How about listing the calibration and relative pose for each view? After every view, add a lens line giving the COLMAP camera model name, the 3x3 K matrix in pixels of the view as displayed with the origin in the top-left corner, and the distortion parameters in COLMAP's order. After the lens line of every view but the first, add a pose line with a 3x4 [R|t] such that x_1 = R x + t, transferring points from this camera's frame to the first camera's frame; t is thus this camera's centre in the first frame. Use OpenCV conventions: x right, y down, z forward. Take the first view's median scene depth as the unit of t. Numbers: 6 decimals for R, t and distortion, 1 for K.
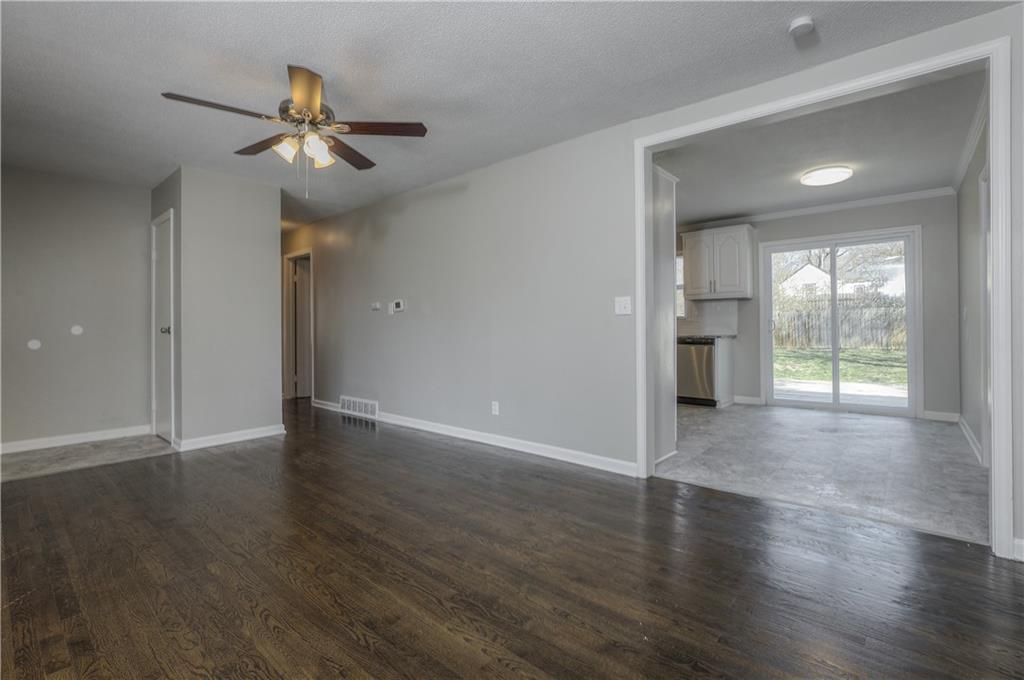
lens RADIAL K [[467.5, 0, 497.5], [0, 467.5, 331.3], [0, 0, 1]] dist [-0.028695, 0.007852]
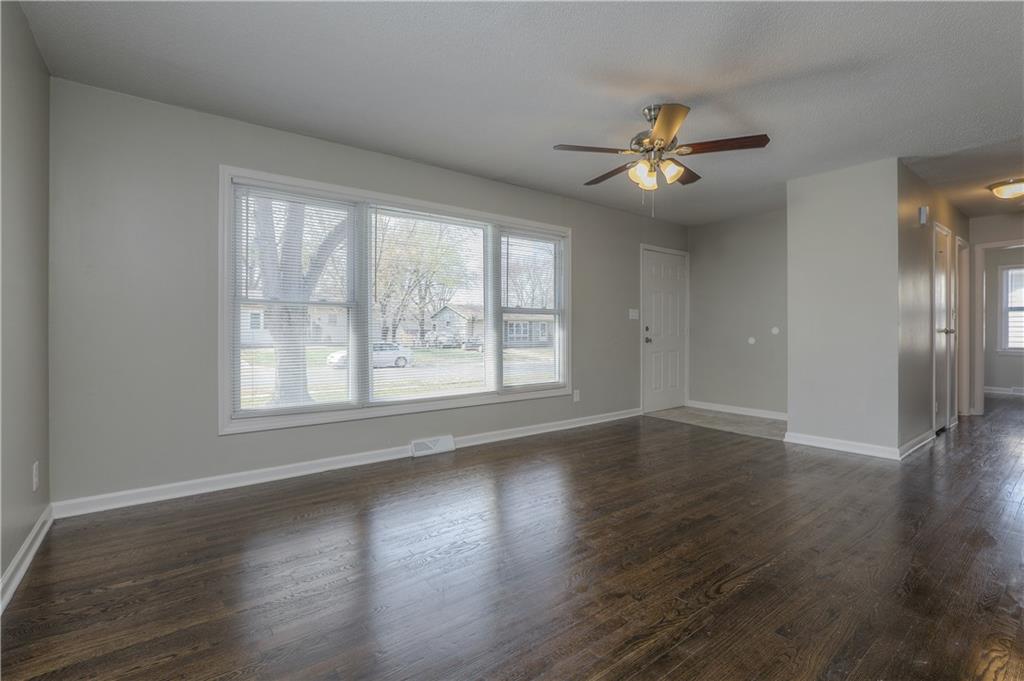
lens RADIAL K [[467.5, 0, 512.0], [0, 467.5, 337.2], [0, 0, 1]] dist [-0.028695, 0.007852]
pose [[-0.200044, 0.024973, -0.979469, 0.512297], [0.000566, 0.999678, 0.025373, -0.016776], [0.979787, 0.004521, -0.199994, 0.567991]]
